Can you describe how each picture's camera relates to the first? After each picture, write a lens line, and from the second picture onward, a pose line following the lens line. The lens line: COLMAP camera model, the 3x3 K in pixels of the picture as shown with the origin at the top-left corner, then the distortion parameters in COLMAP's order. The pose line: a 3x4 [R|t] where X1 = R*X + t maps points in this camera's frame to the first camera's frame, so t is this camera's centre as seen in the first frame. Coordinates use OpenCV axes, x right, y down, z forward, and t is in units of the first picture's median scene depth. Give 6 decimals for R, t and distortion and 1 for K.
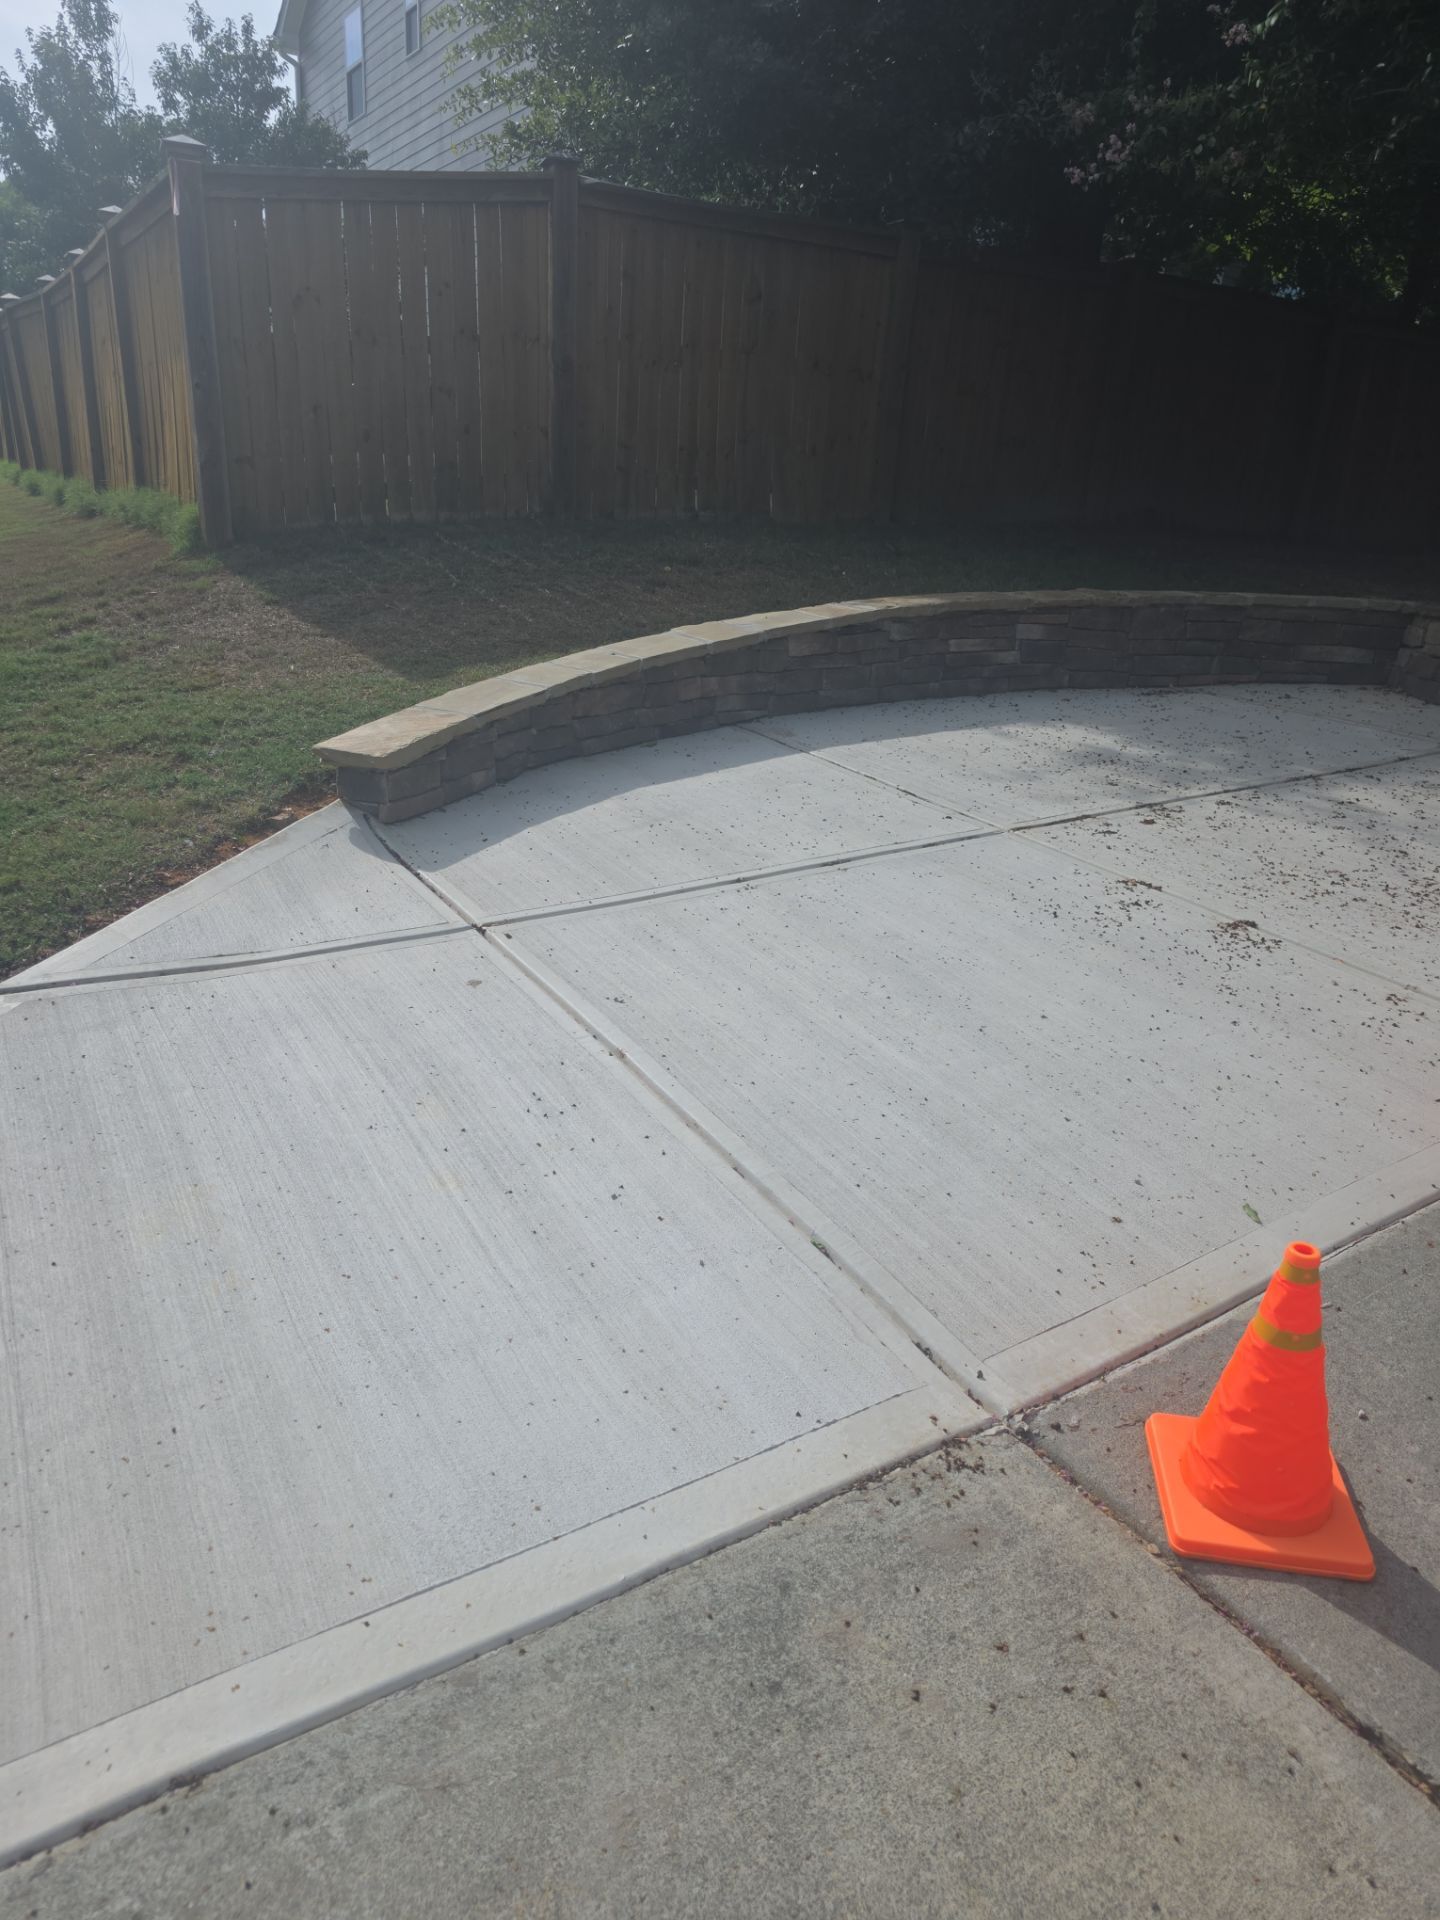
lens RADIAL K [[1297.7, 0, 687.7], [0, 1297.7, 967.0], [0, 0, 1]] dist [0.051283, -0.043655]
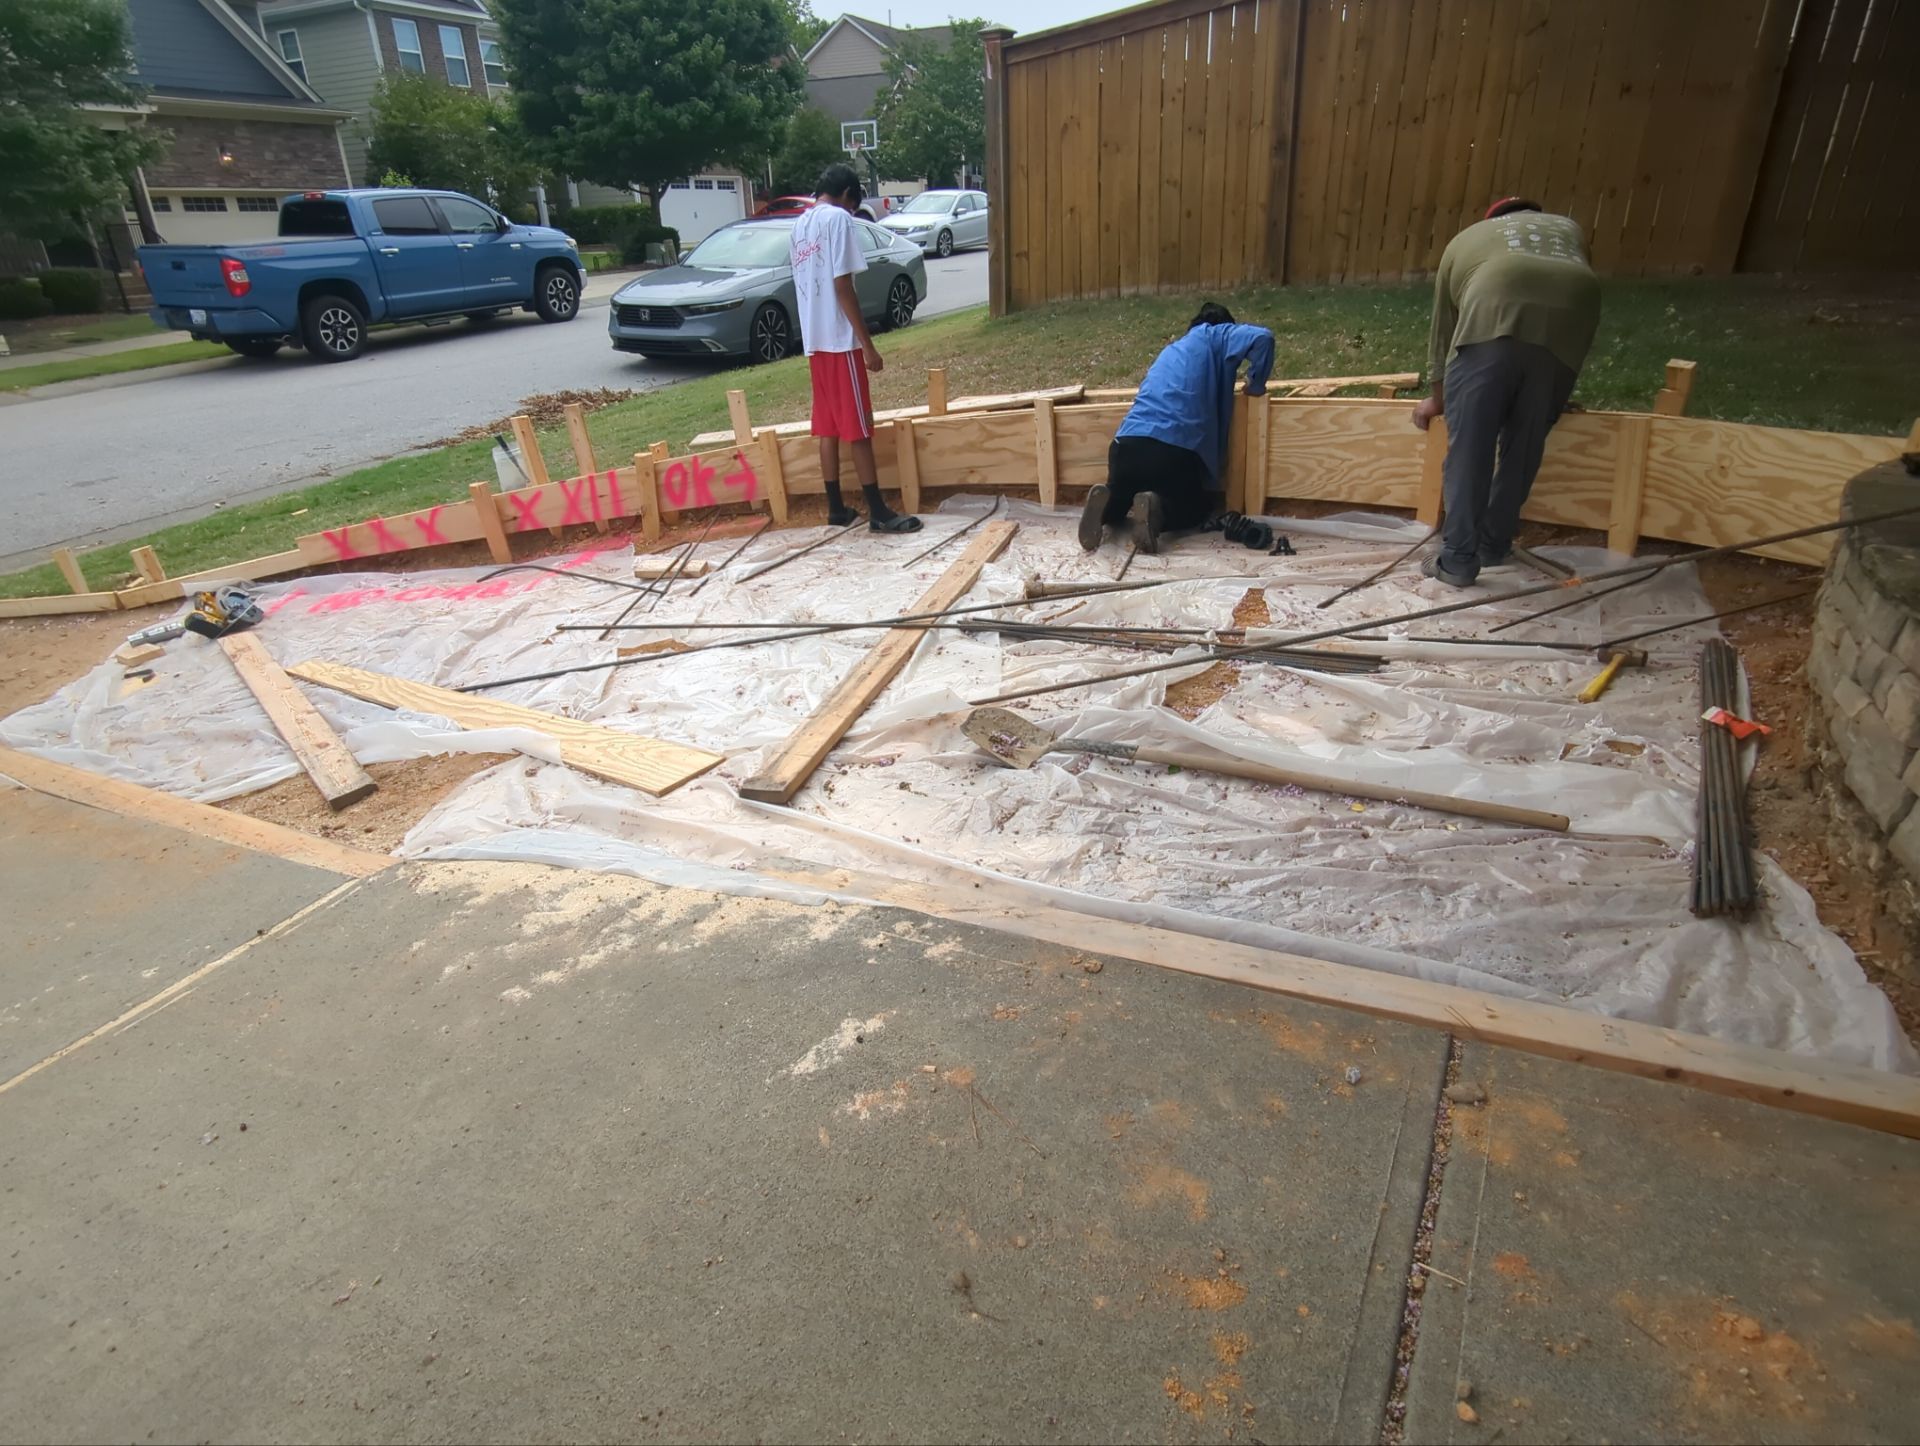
lens RADIAL K [[1060.5, 0, 951.4], [0, 1060.5, 726.5], [0, 0, 1]] dist [-0.003065, 0.003359]
pose [[0.503130, 0.317659, -0.803712, 0.803801], [-0.236211, 0.945130, 0.225683, -0.175842], [0.831303, 0.076298, 0.550558, 0.421384]]
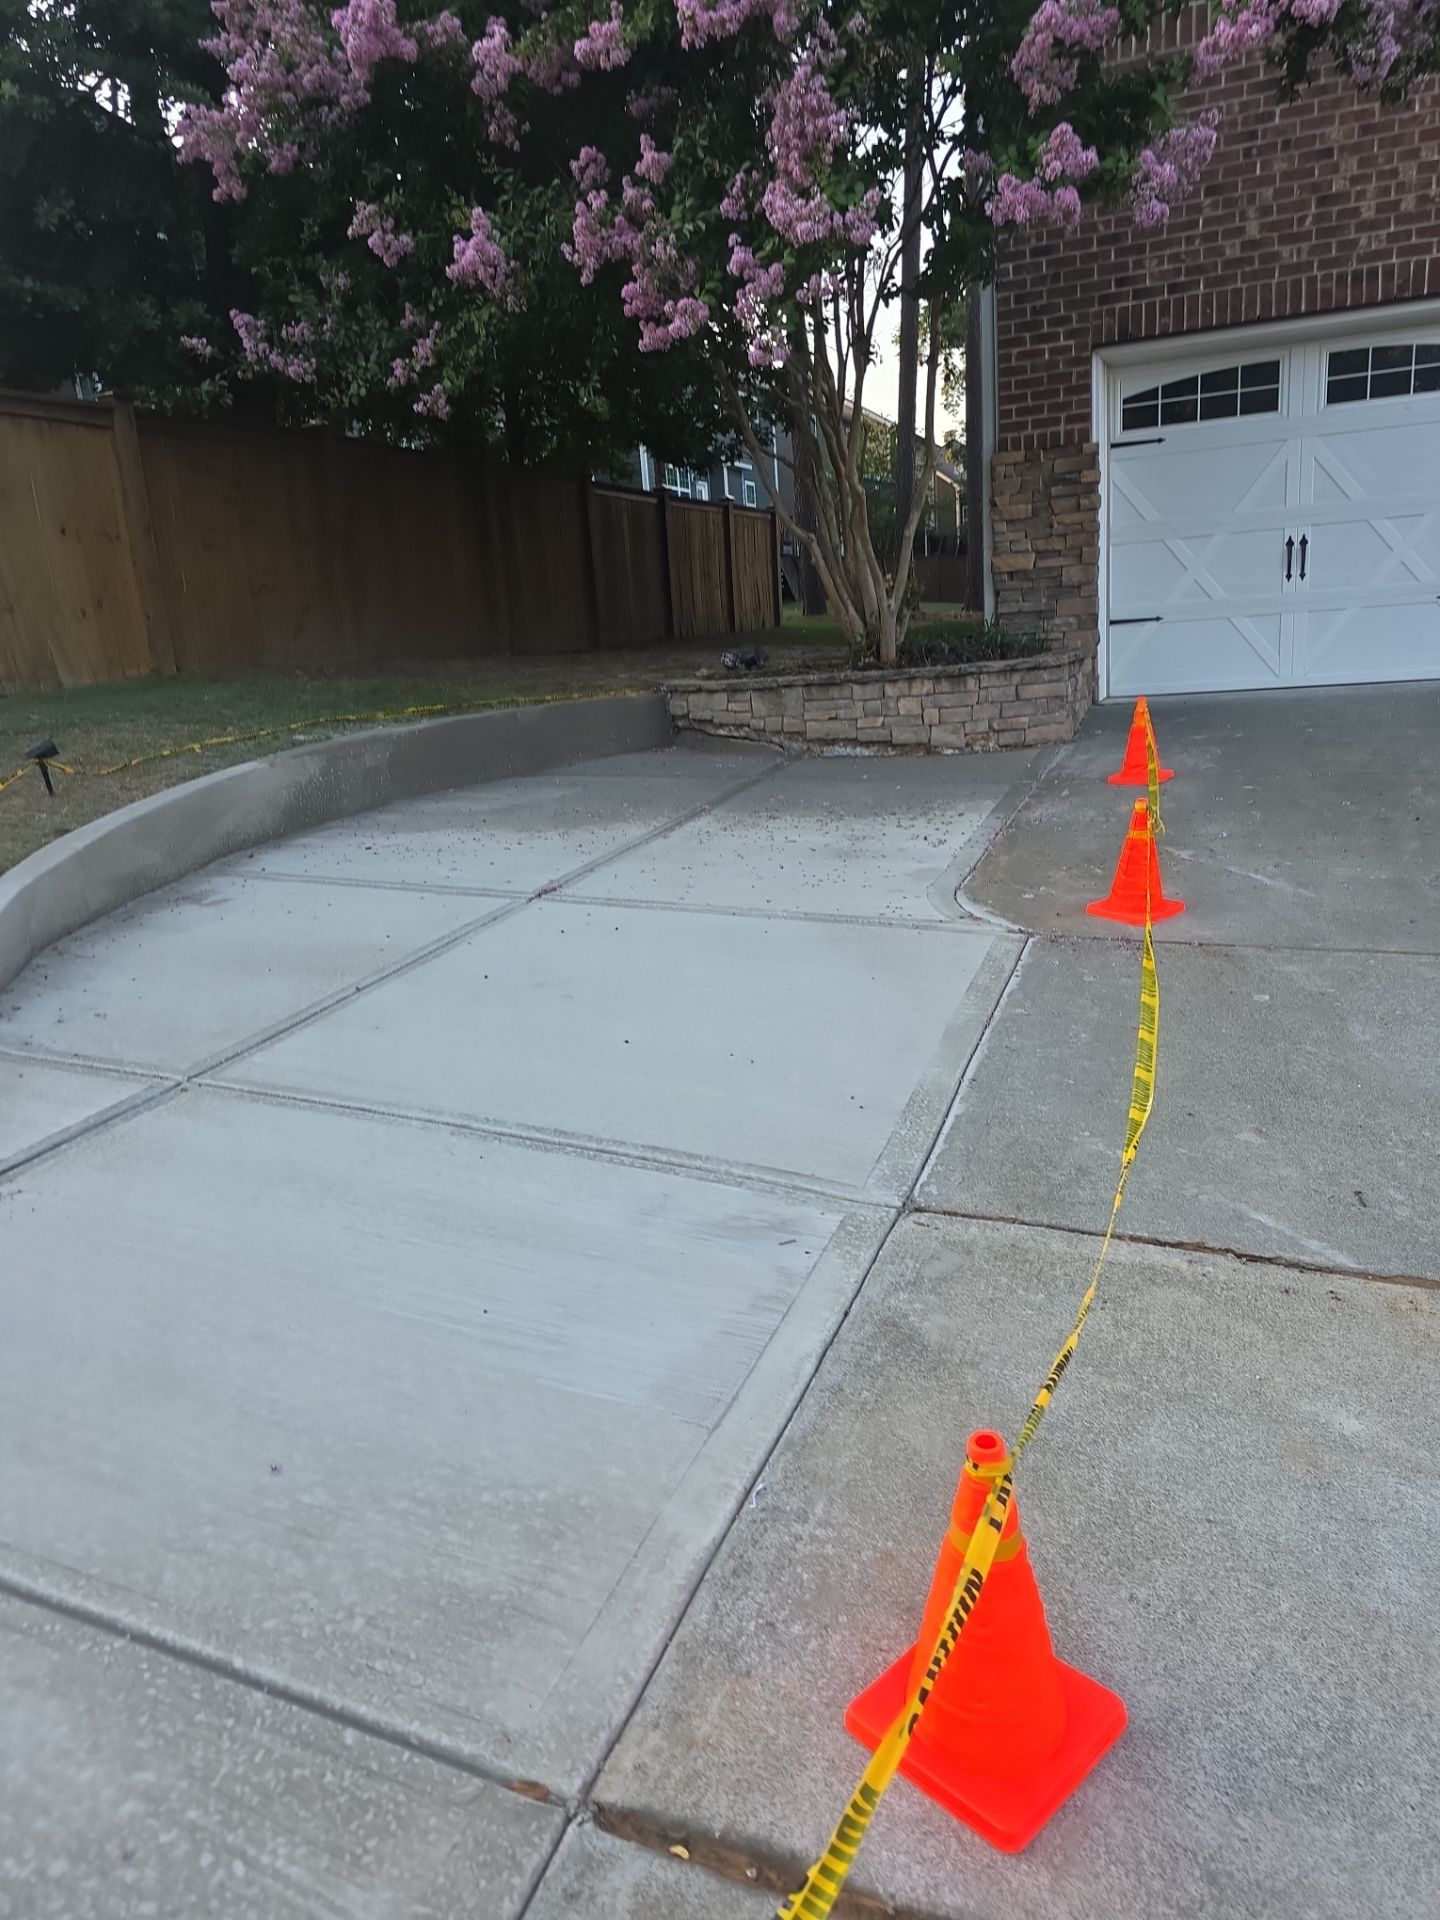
lens RADIAL K [[1296.2, 0, 726.1], [0, 1296.2, 981.8], [0, 0, 1]] dist [0.045069, -0.035983]
pose [[0.786988, -0.258228, 0.560329, -0.217916], [0.303263, 0.952816, 0.013170, 0.006070], [-0.537291, 0.159562, 0.828165, -0.051432]]
